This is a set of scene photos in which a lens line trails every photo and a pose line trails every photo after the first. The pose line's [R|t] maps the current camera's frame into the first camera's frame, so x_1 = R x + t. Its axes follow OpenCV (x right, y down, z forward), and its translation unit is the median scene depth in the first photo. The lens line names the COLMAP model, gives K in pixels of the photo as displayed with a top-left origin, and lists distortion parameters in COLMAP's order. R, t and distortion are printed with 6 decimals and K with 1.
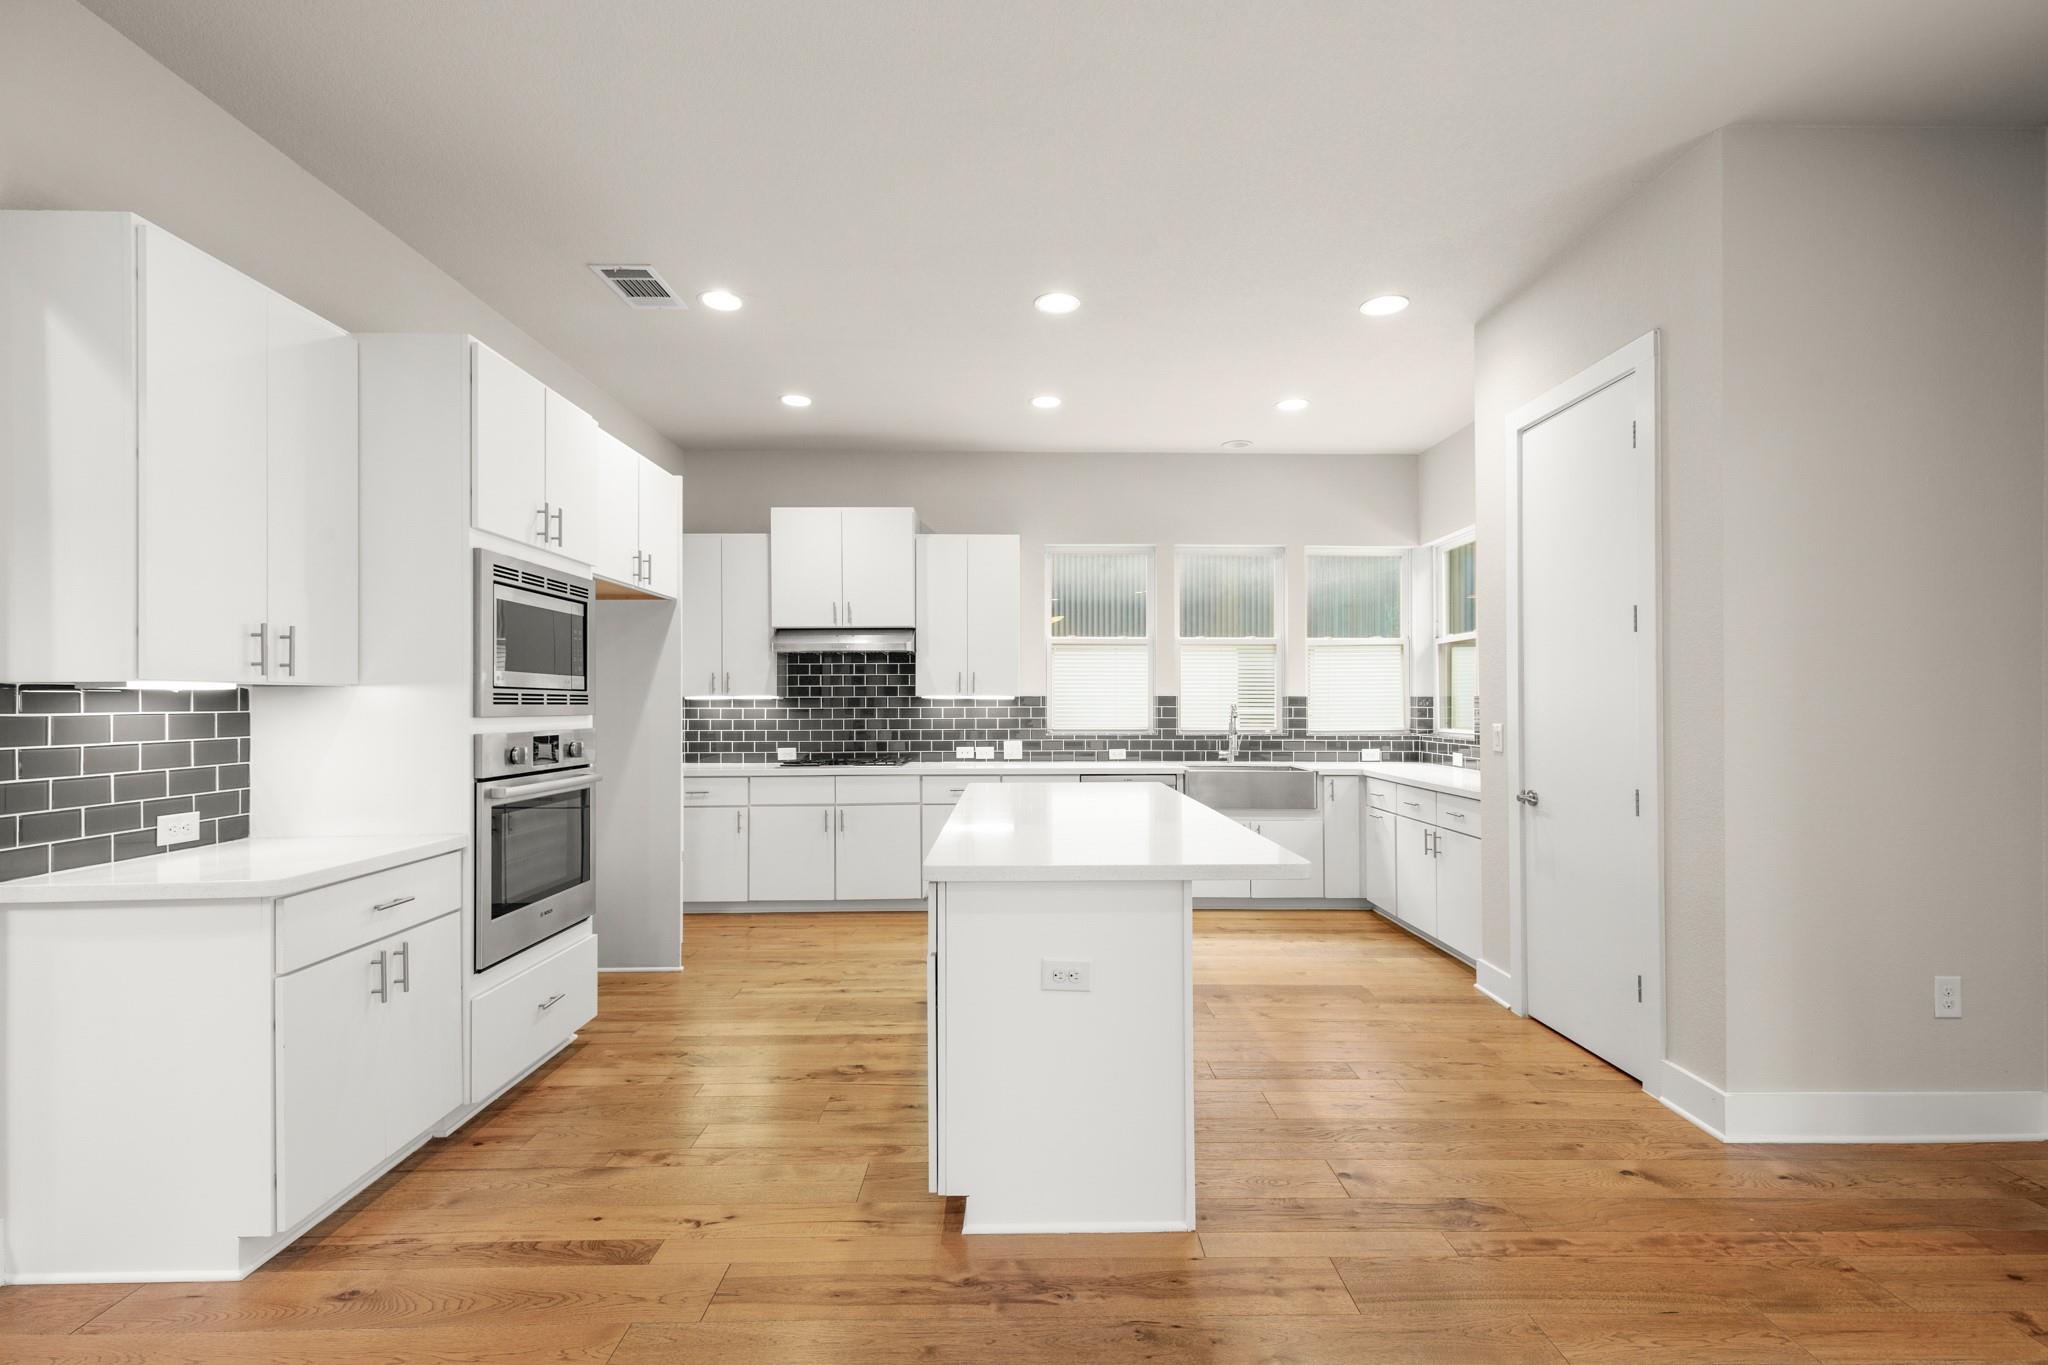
lens RADIAL K [[920.3, 0, 1025.7], [0, 920.3, 694.5], [0, 0, 1]] dist [0.006223, -0.006055]
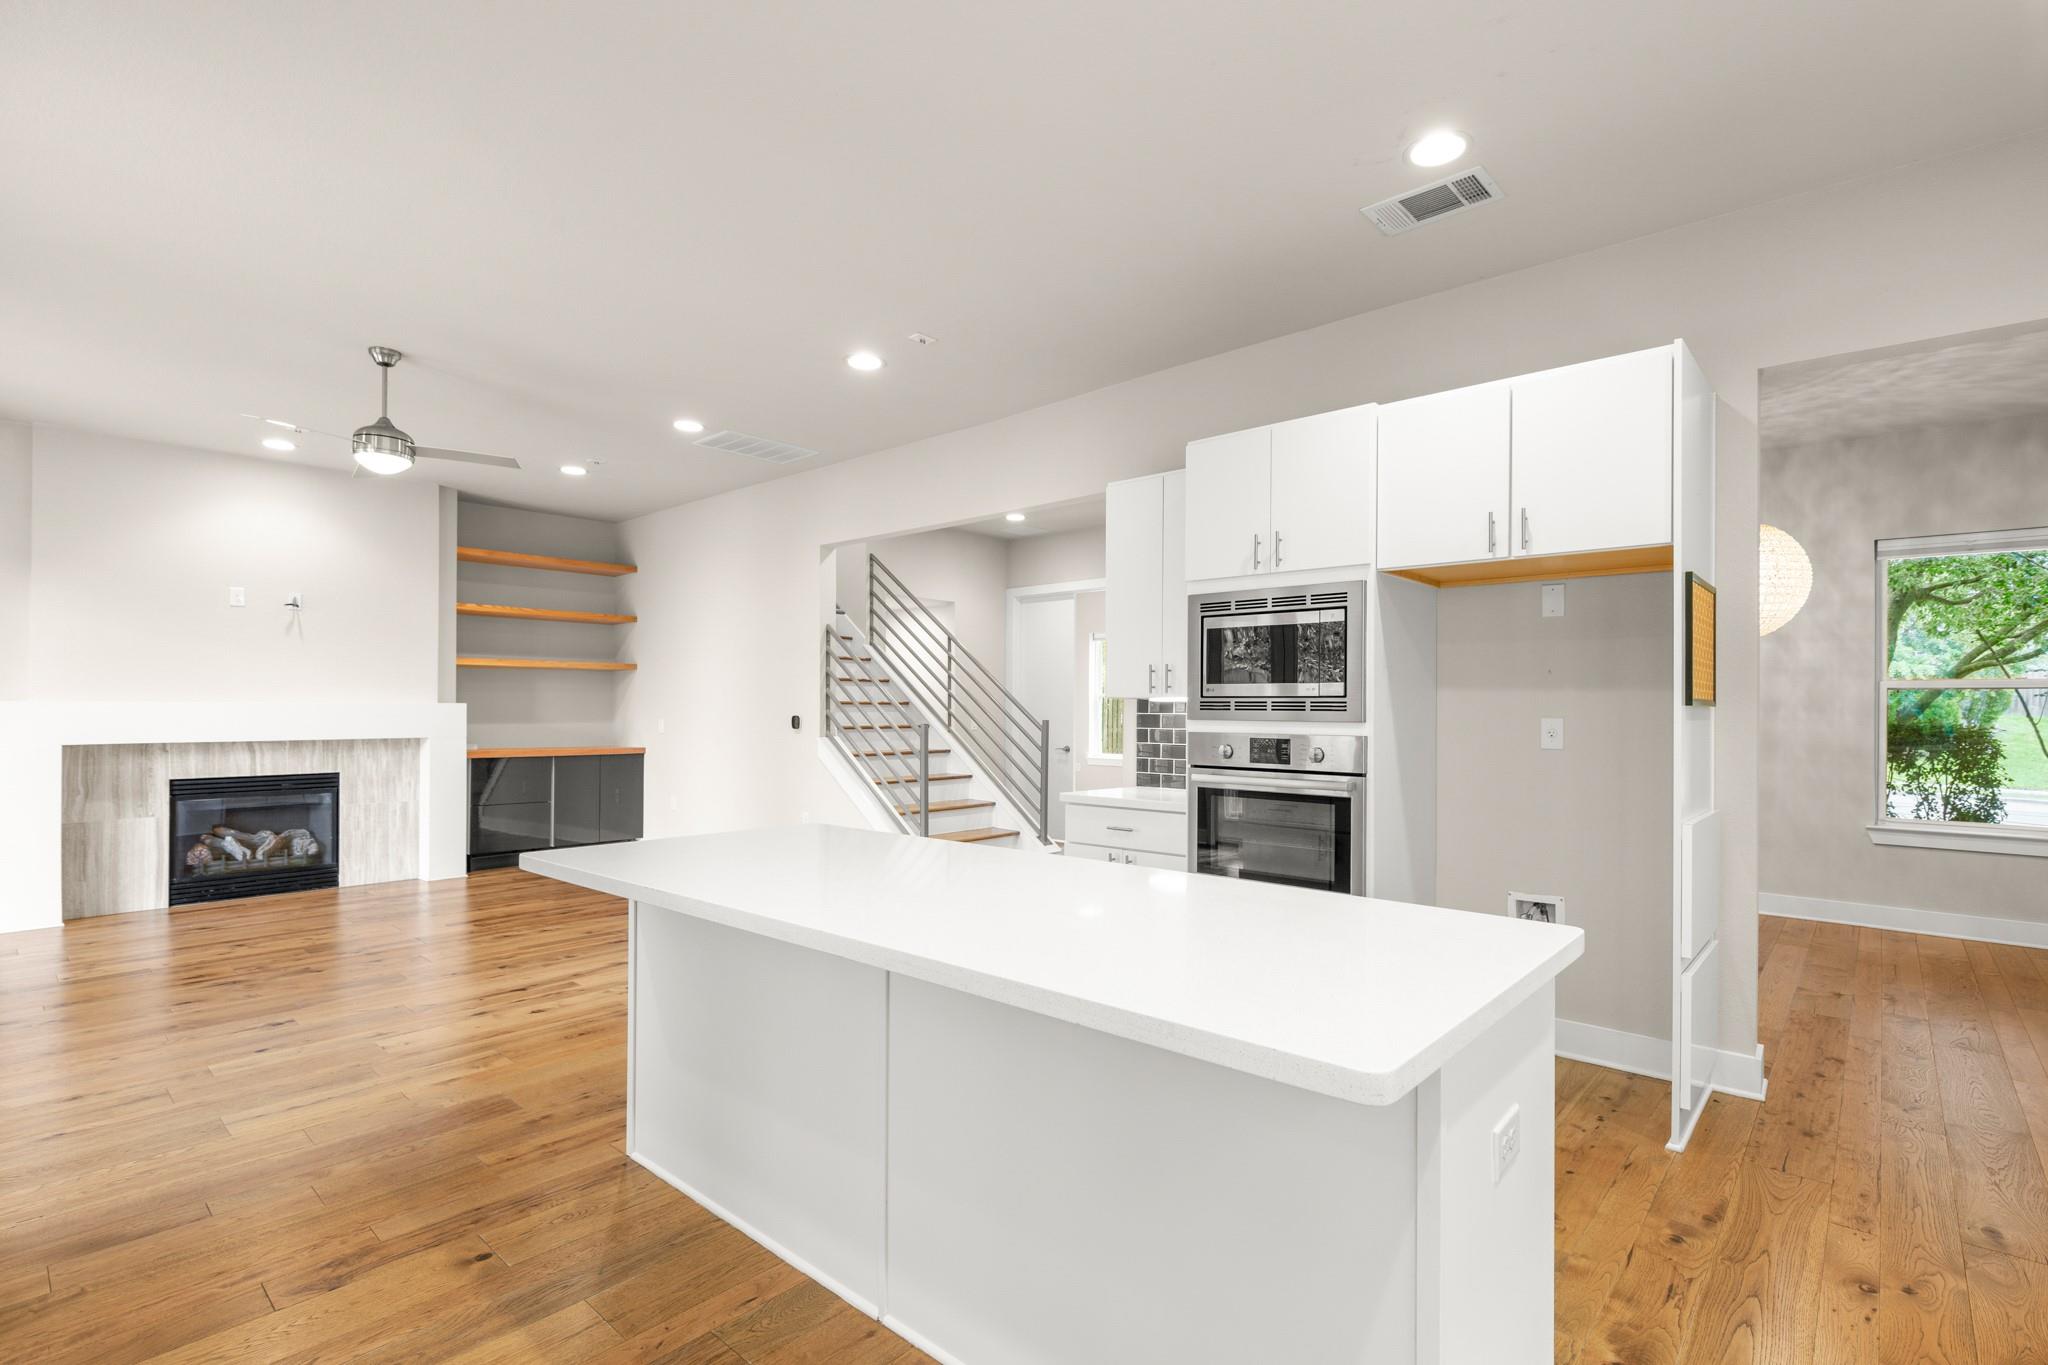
lens RADIAL K [[920.3, 0, 1042.3], [0, 920.3, 697.8], [0, 0, 1]] dist [0.006223, -0.006055]
pose [[-0.662347, -0.008748, -0.749146, 0.246928], [0.006784, 0.999821, -0.017673, 0.006469], [0.749167, -0.016788, -0.662169, 0.750563]]
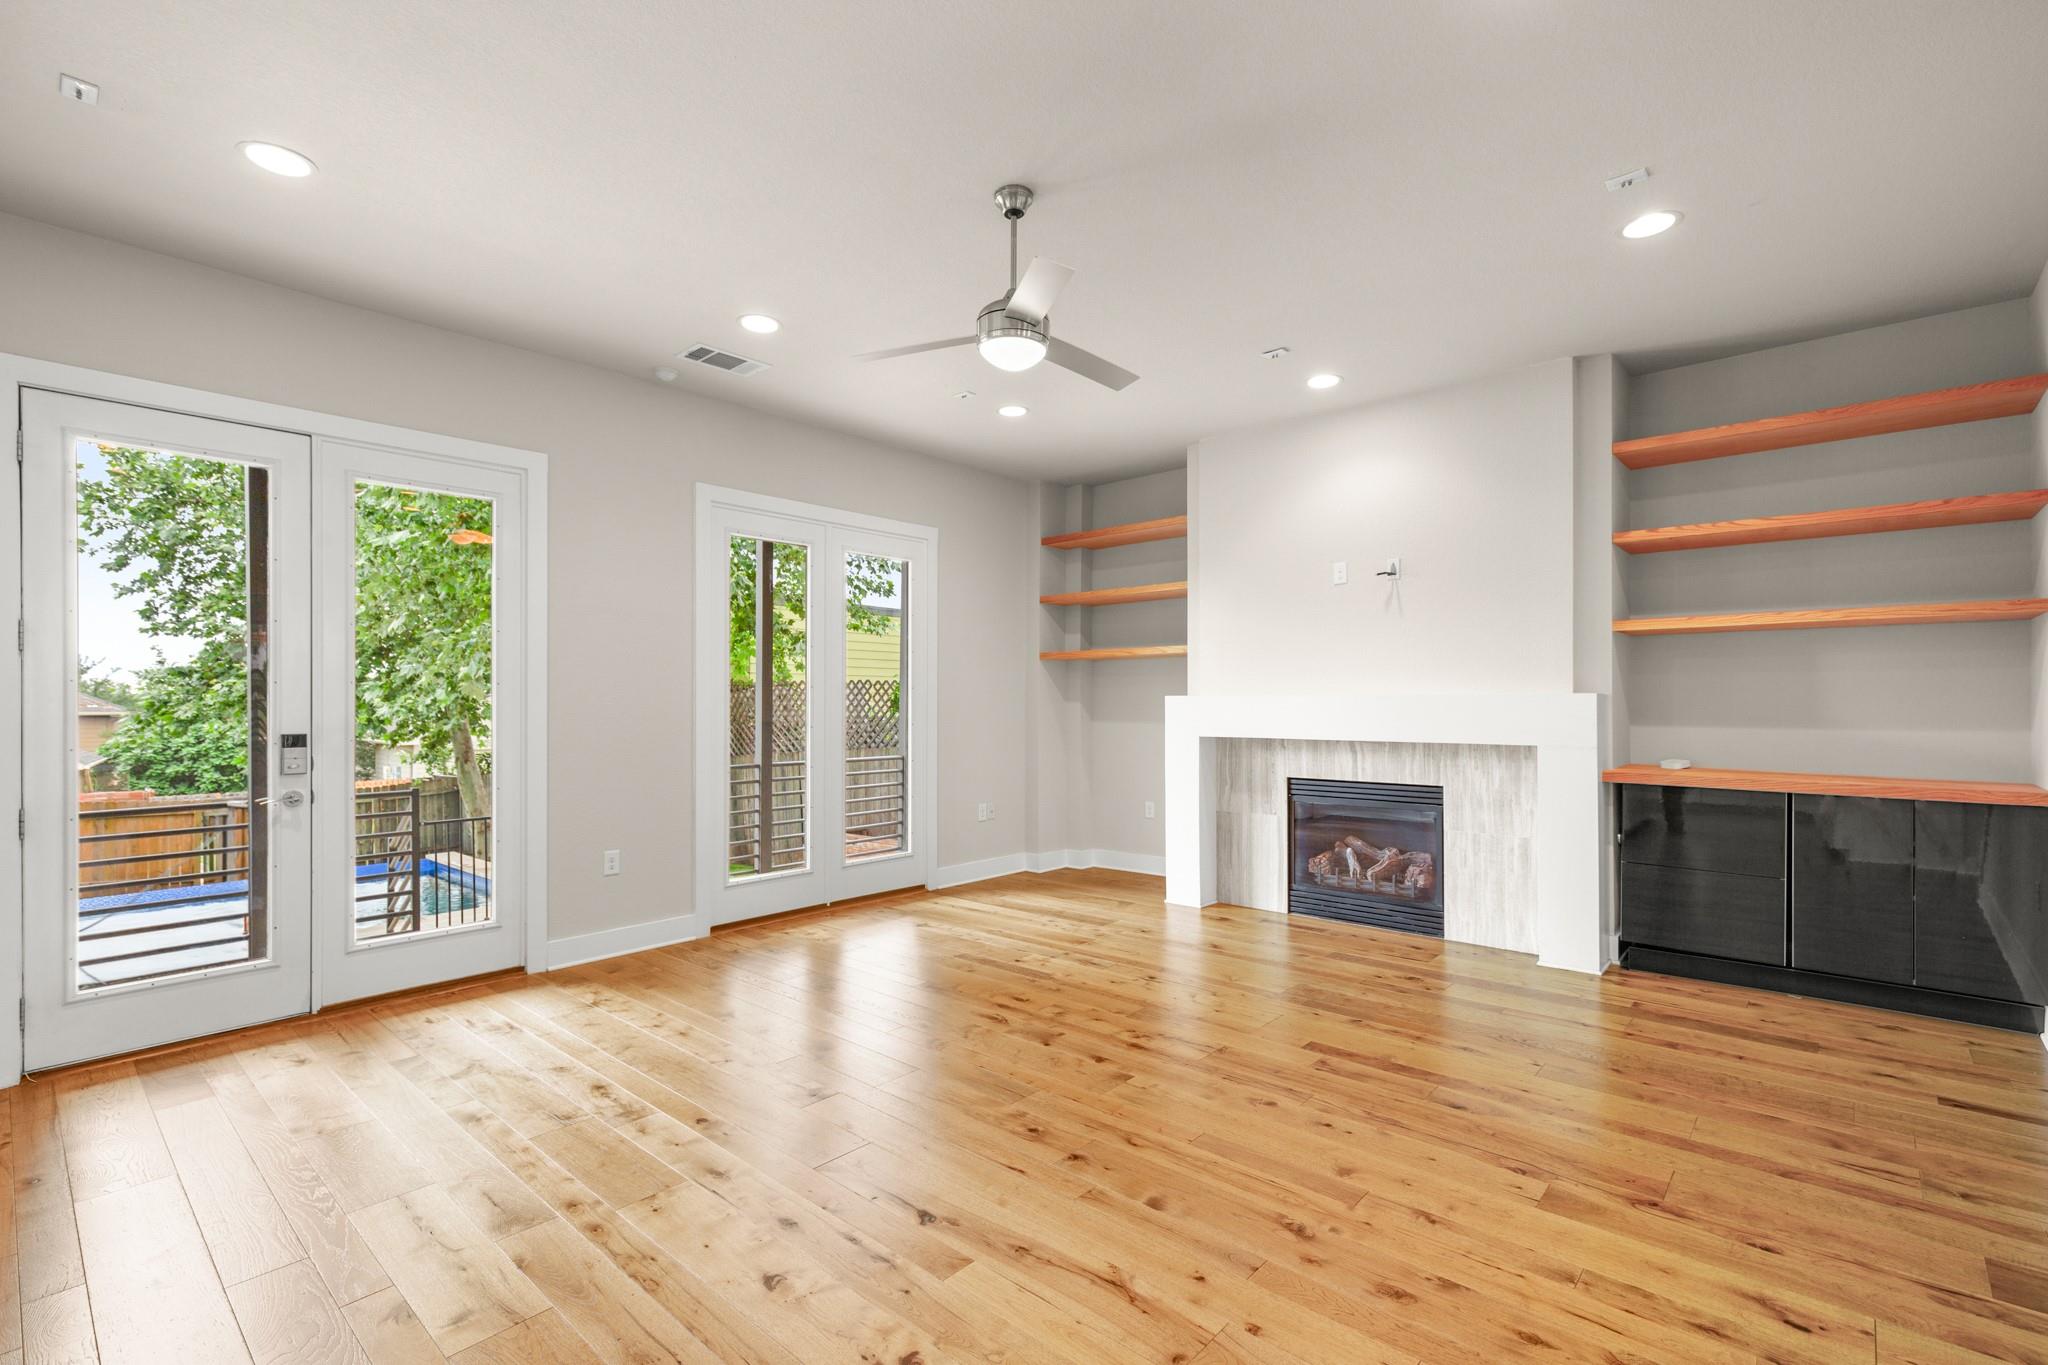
lens RADIAL K [[920.3, 0, 1034.5], [0, 920.3, 696.4], [0, 0, 1]] dist [0.006223, -0.006055]
pose [[-0.747674, 0.003293, 0.664057, -0.266430], [-0.004161, 0.999945, -0.009643, -0.000477], [-0.664052, -0.009973, -0.747619, 0.282506]]
